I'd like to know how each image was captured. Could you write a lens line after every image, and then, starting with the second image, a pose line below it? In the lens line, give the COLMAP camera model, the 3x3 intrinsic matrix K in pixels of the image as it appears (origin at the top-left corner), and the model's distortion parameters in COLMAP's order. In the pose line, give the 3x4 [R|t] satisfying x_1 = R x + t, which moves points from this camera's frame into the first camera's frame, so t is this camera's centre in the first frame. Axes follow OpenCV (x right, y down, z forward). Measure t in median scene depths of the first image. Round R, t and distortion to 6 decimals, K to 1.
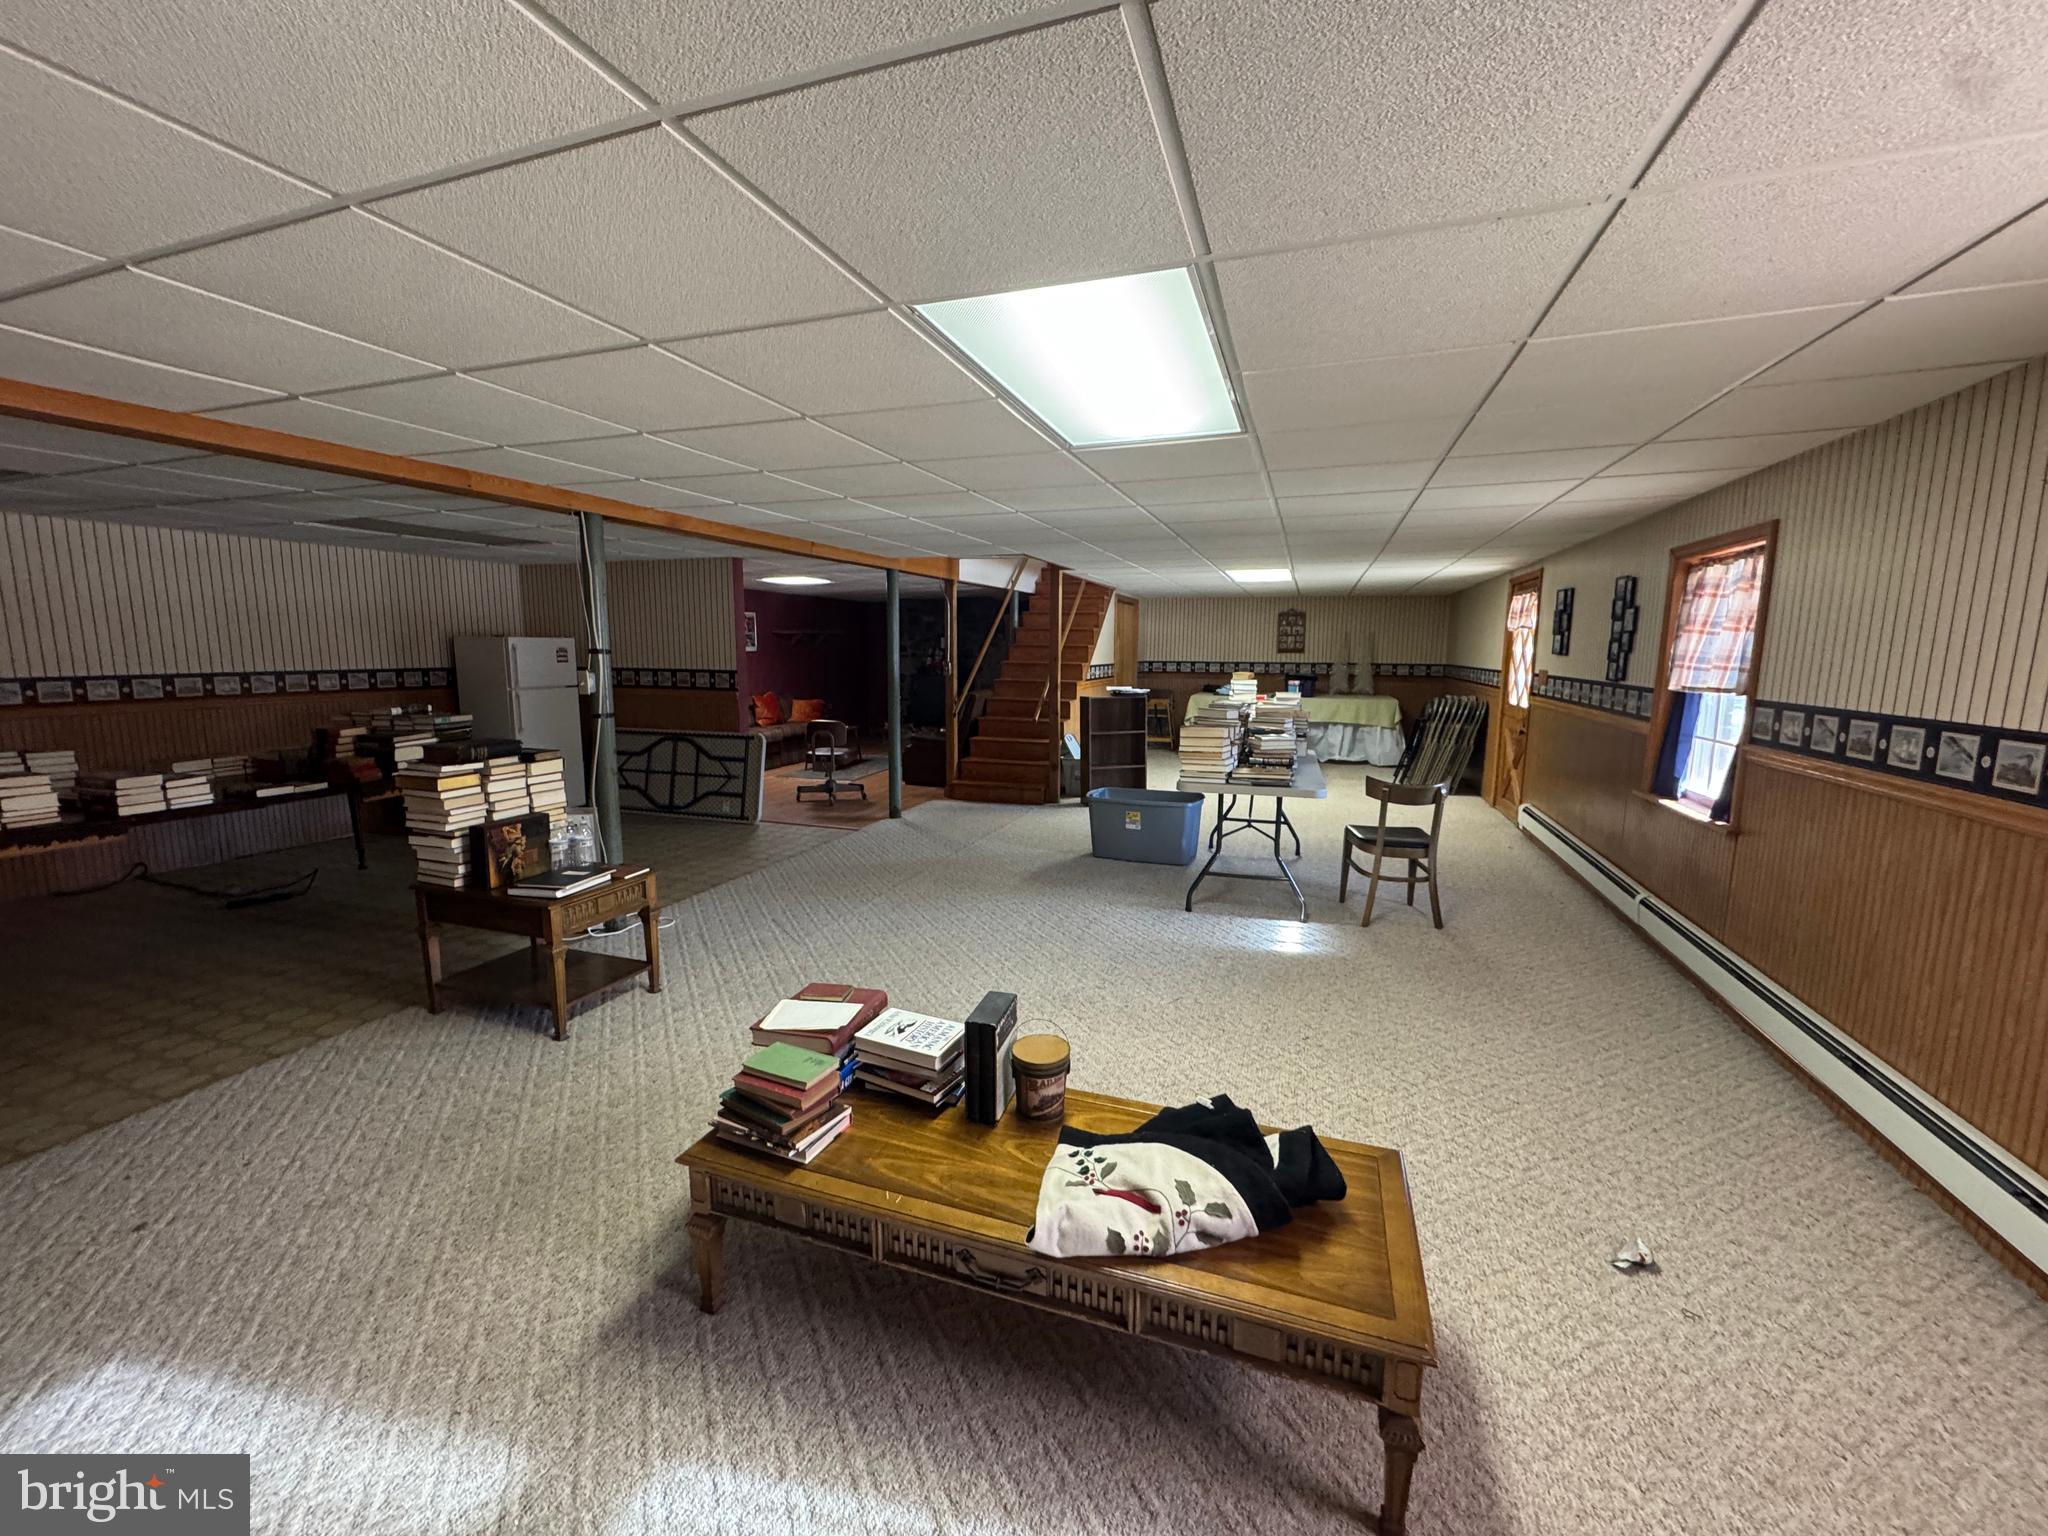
lens RADIAL K [[815.2, 0, 1022.3], [0, 815.2, 761.7], [0, 0, 1]] dist [-0.002106, -0.000052]
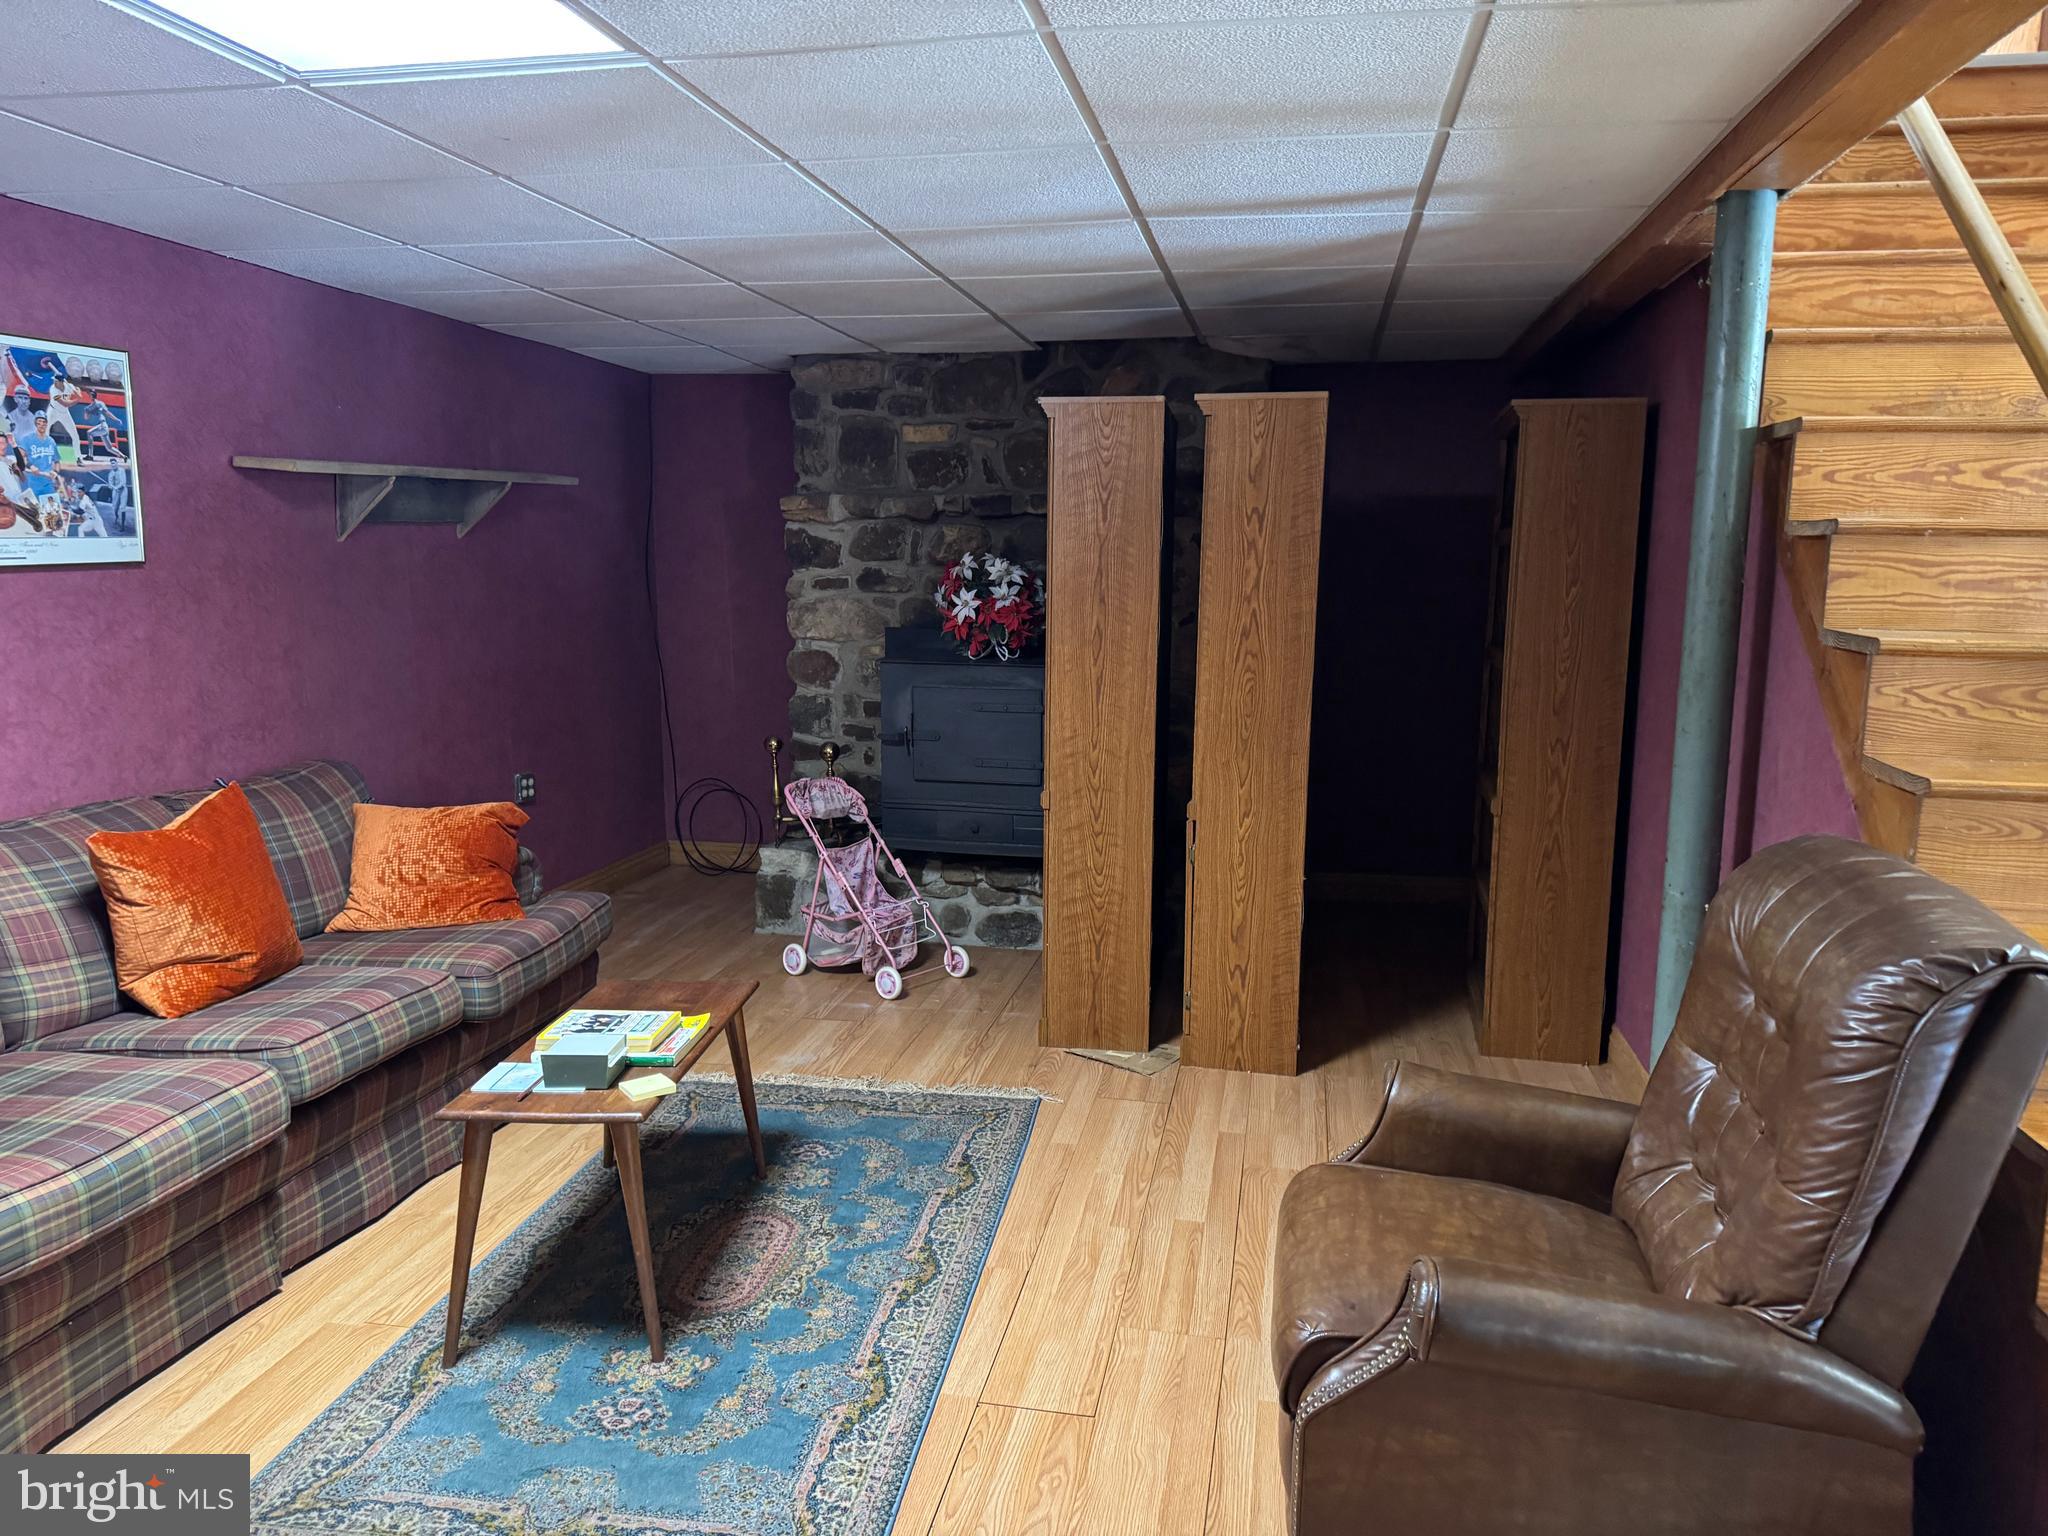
lens RADIAL K [[1443.1, 0, 1024.0], [0, 1443.1, 768.0], [0, 0, 1]] dist [0.003318, 0.006901]
pose [[0.989286, -0.017422, 0.144950, -0.175137], [0.015674, 0.999790, 0.013197, -0.089515], [-0.145150, -0.010784, 0.989351, 0.640467]]
